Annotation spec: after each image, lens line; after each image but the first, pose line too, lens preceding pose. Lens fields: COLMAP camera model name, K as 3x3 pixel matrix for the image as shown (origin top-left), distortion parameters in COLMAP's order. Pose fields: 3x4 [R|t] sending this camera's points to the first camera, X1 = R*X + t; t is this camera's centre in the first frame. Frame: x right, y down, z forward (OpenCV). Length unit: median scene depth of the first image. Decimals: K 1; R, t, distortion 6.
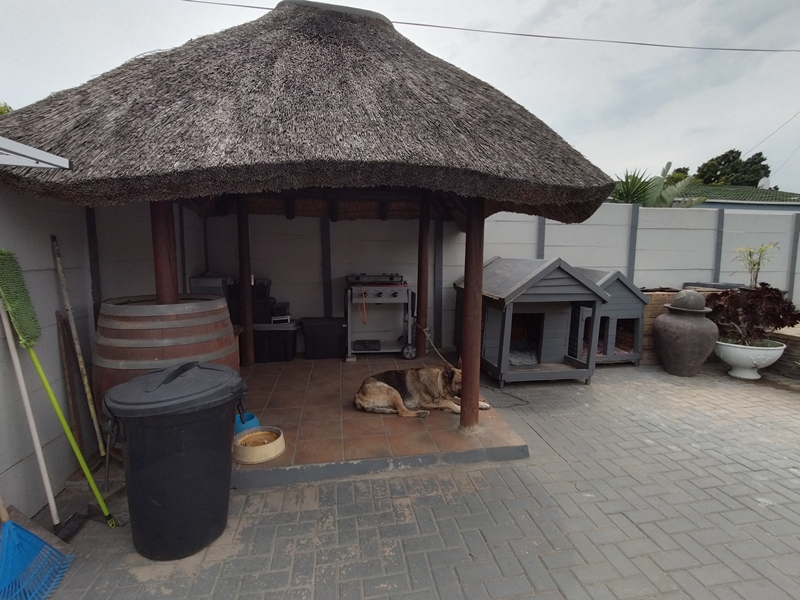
lens RADIAL K [[394.3, 0, 394.5], [0, 394.3, 296.9], [0, 0, 1]] dist [0.048257, -0.028665]
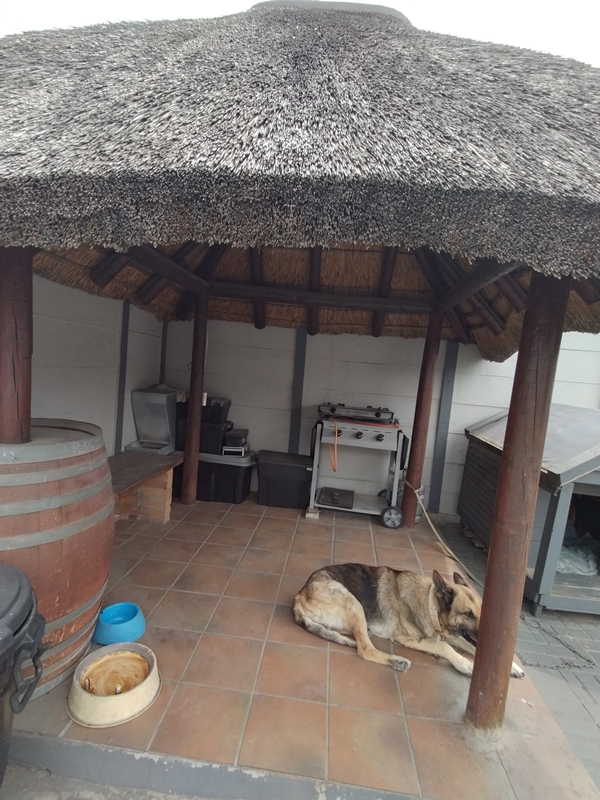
lens RADIAL K [[394.3, 0, 296.1], [0, 394.3, 408.6], [0, 0, 1]] dist [0.048257, -0.028665]
pose [[0.967445, 0.103411, -0.230990, 0.020903], [-0.106868, 0.994270, -0.002469, -0.057489], [0.229411, 0.027074, 0.972953, 0.341824]]
